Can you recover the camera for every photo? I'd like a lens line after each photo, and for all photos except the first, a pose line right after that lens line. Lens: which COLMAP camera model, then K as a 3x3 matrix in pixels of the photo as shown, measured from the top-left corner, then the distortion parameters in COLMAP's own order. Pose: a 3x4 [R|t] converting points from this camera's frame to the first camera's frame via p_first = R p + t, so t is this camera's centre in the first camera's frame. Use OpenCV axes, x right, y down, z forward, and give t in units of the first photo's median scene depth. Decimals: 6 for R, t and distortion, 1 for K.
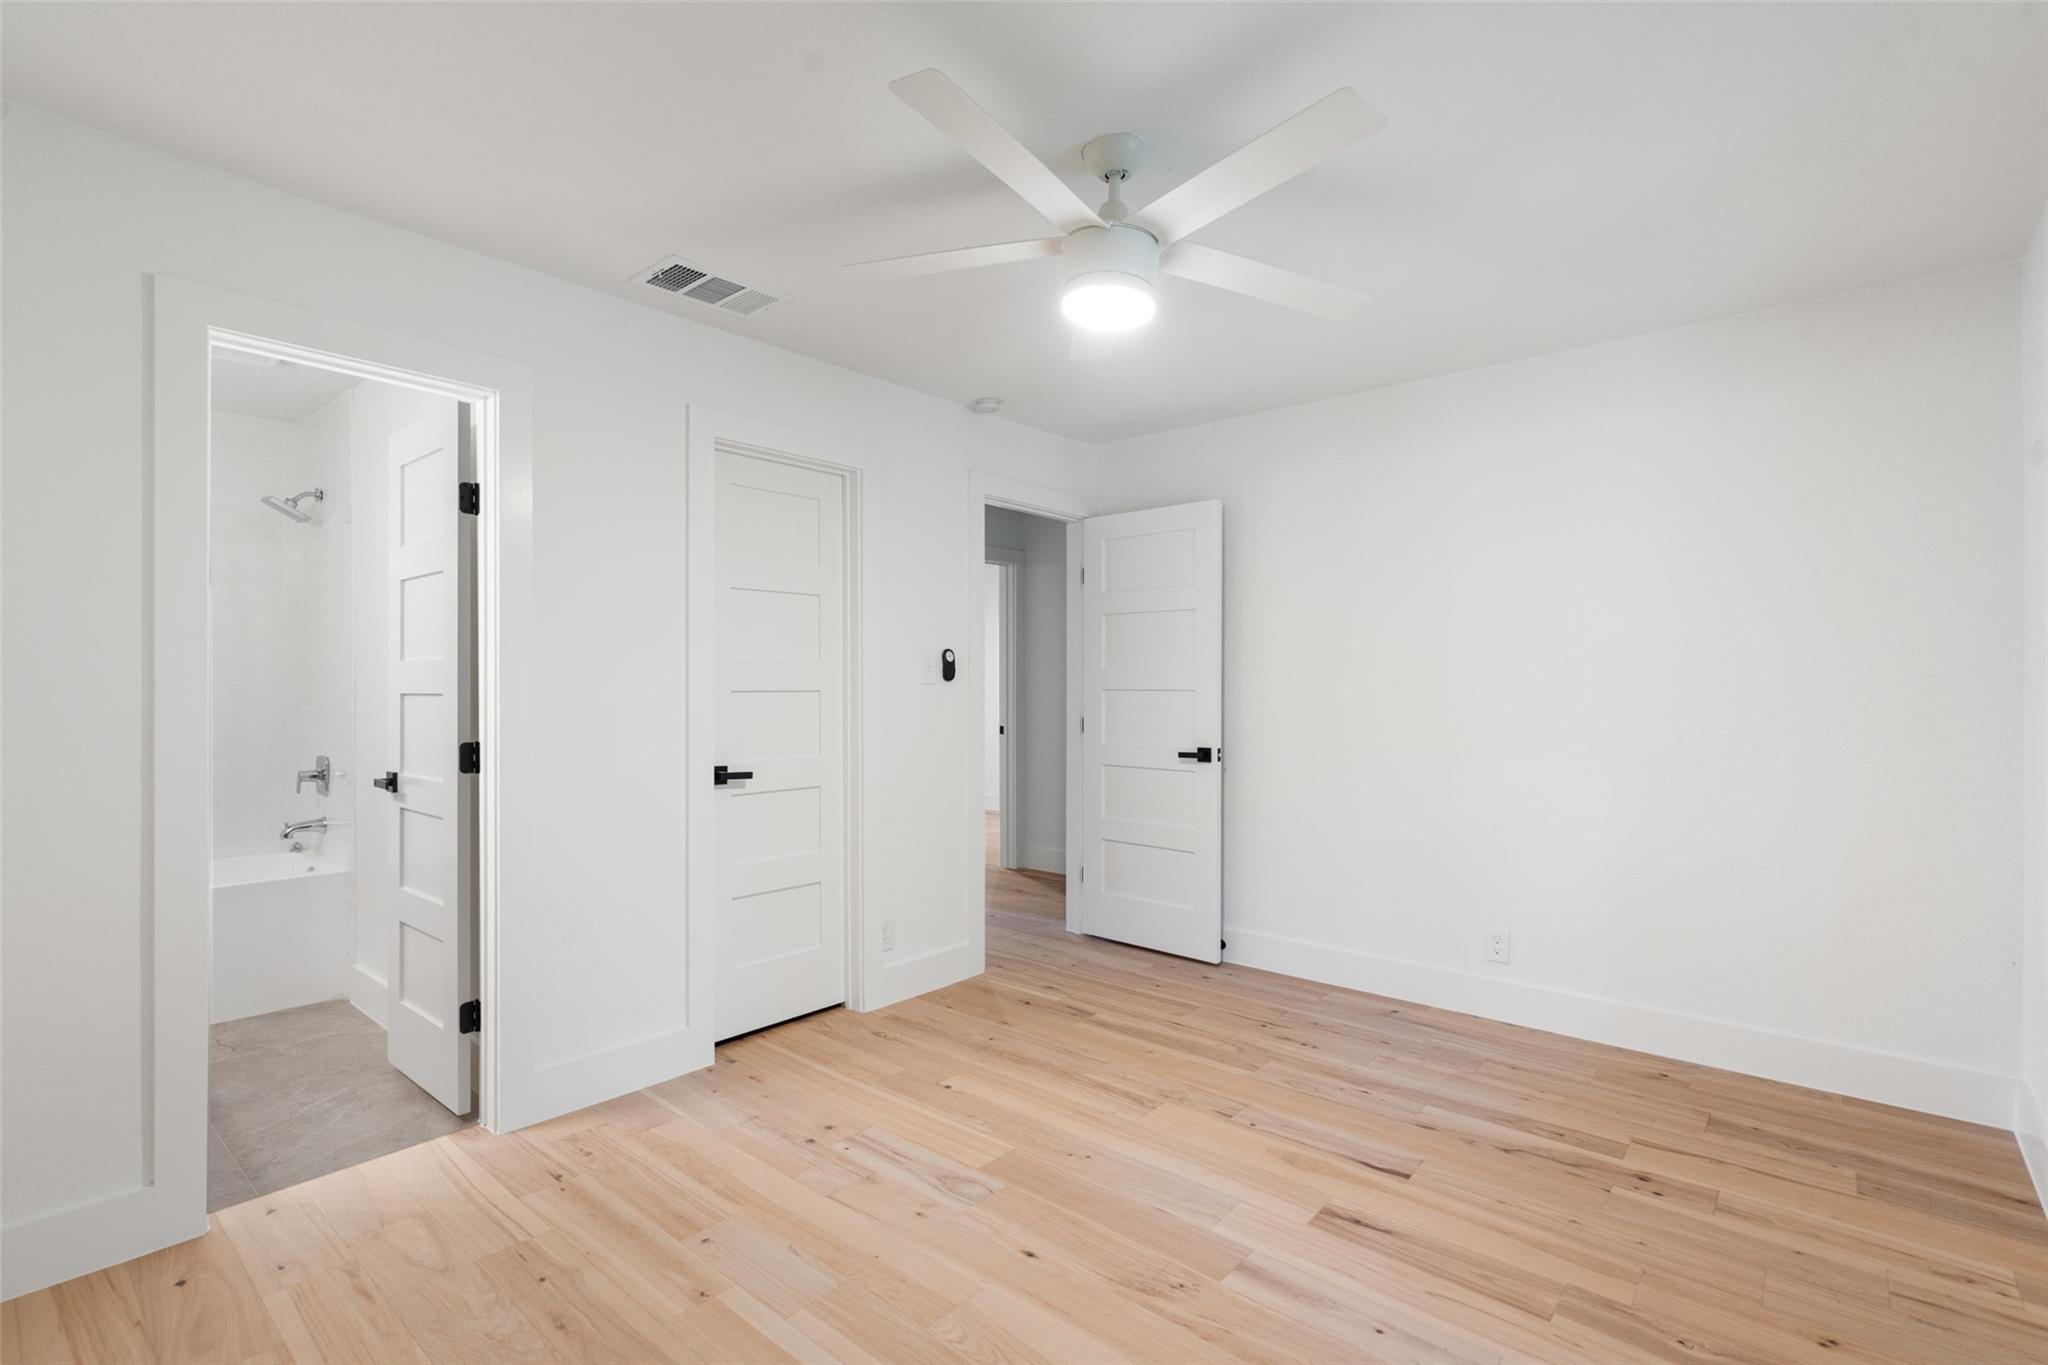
lens RADIAL K [[931.2, 0, 1030.9], [0, 931.2, 684.4], [0, 0, 1]] dist [0.001426, 0.000023]
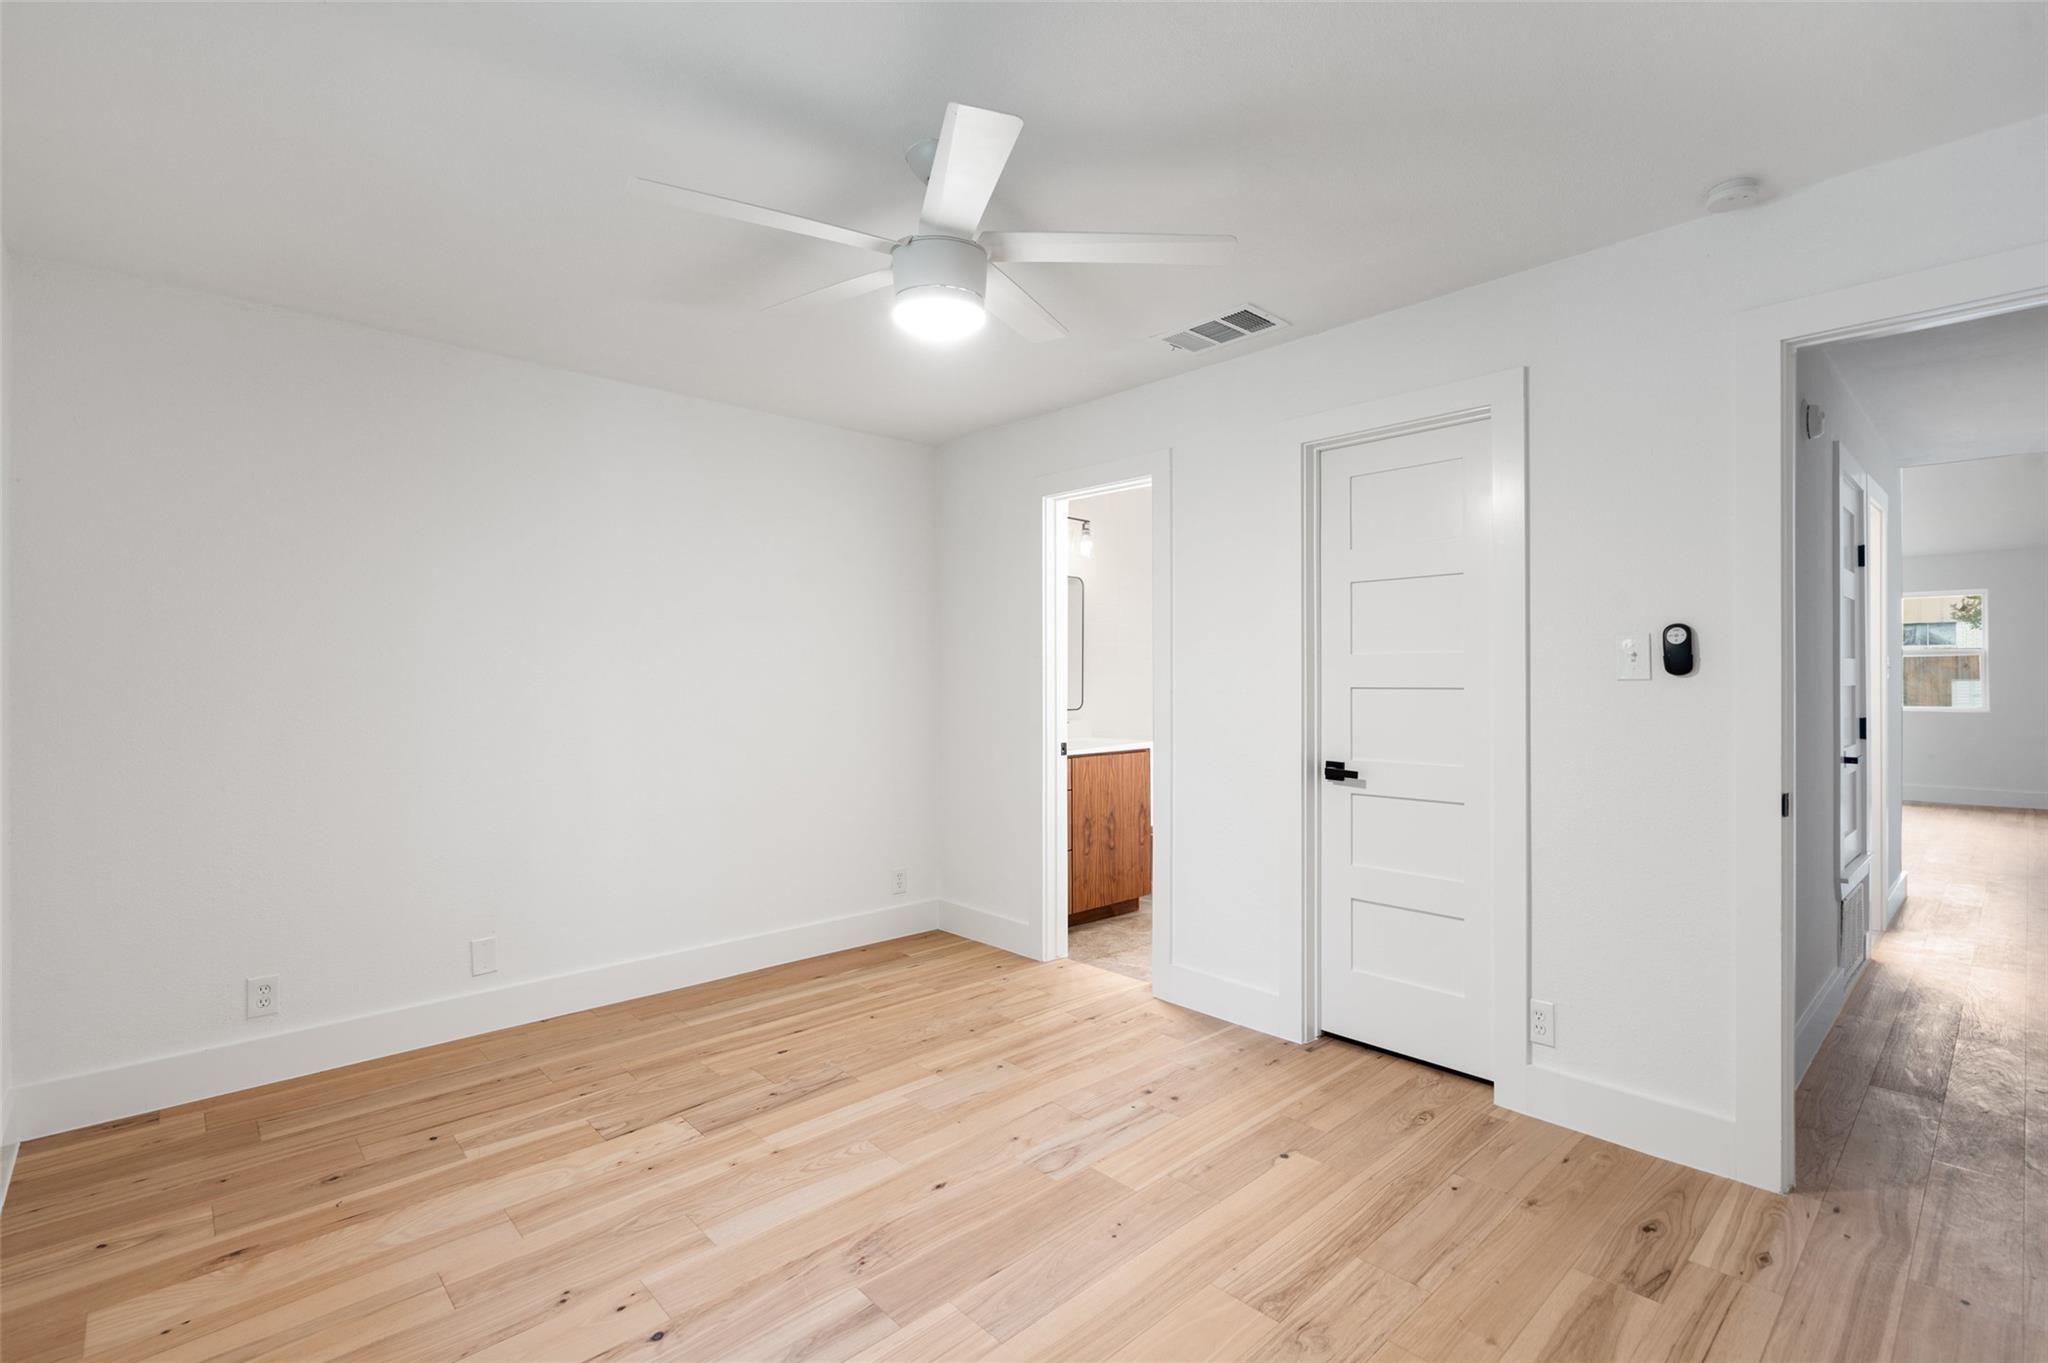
lens RADIAL K [[931.2, 0, 1029.8], [0, 931.2, 680.2], [0, 0, 1]] dist [0.001426, 0.000023]
pose [[-0.101506, 0.000588, -0.994835, 0.779540], [0.003851, 0.999993, 0.000198, -0.002786], [0.994828, -0.003811, -0.101507, 0.857730]]
